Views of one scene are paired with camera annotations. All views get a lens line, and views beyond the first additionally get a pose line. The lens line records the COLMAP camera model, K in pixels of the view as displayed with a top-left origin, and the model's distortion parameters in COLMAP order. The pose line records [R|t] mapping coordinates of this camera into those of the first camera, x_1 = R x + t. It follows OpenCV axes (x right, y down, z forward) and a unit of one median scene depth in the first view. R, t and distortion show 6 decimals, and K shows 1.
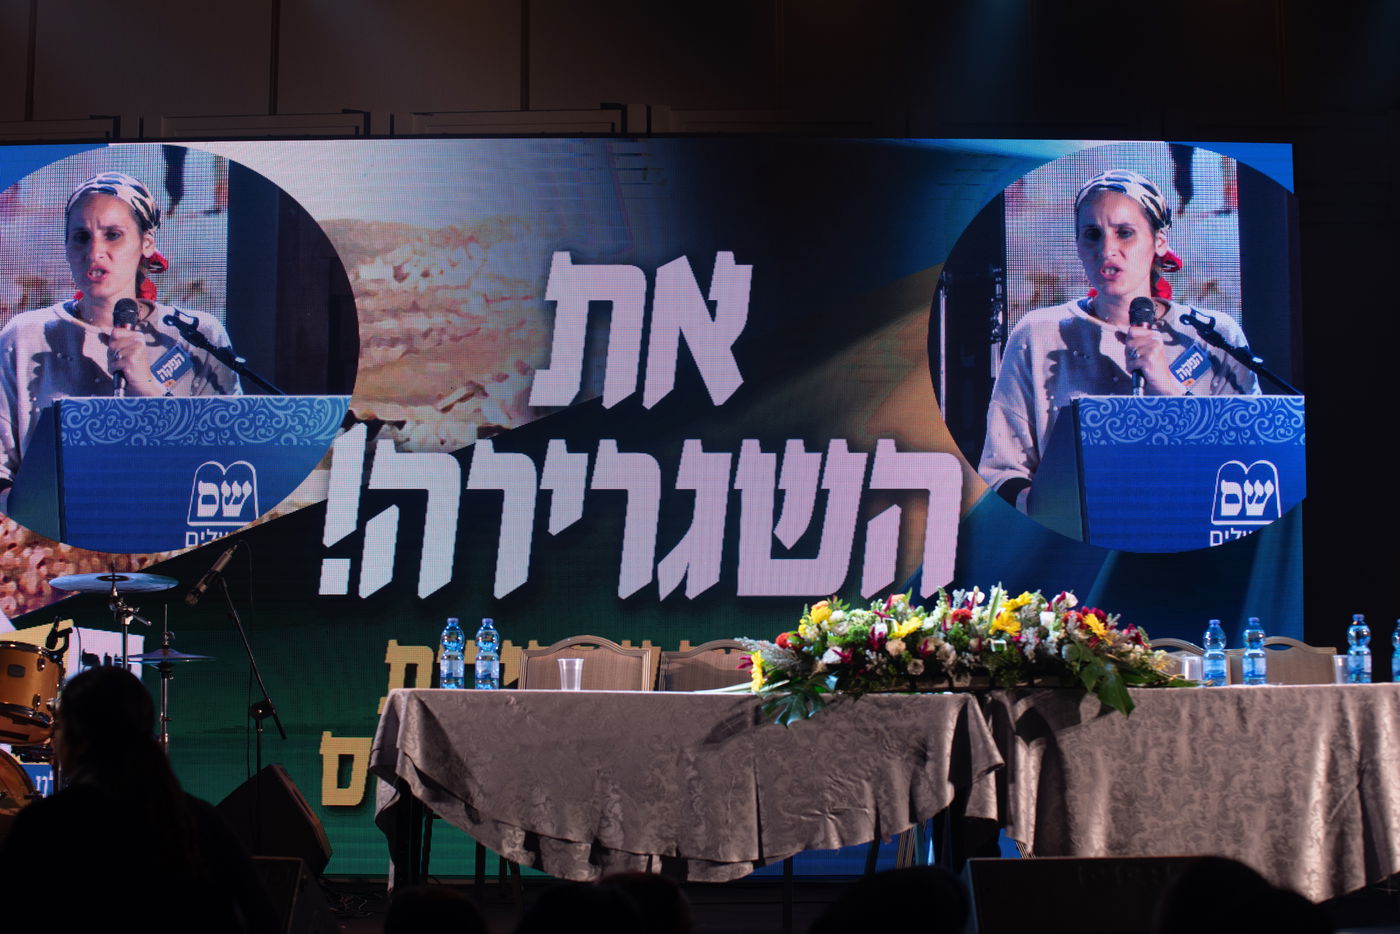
lens RADIAL K [[2978.0, 0, 700.0], [0, 2978.0, 467.0], [0, 0, 1]] dist [-0.399608, 0.376617]
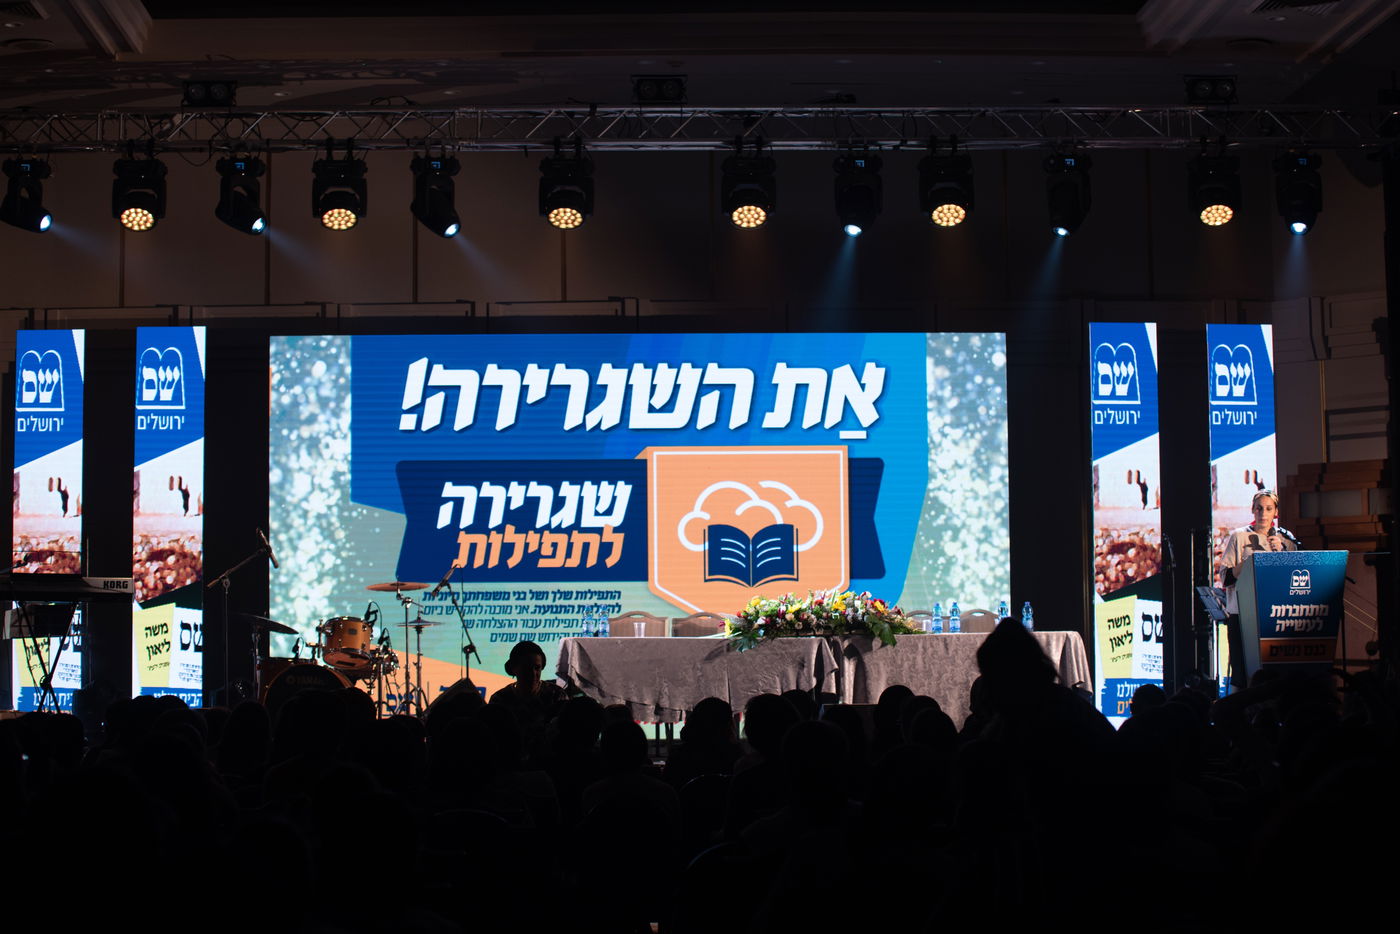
lens RADIAL K [[2978.0, 0, 700.0], [0, 2978.0, 467.0], [0, 0, 1]] dist [-0.399608, 0.376617]
pose [[0.998838, -0.005575, 0.047870, -0.108516], [0.004769, 0.999845, 0.016942, -0.090669], [-0.047957, -0.016694, 0.998710, -1.236284]]
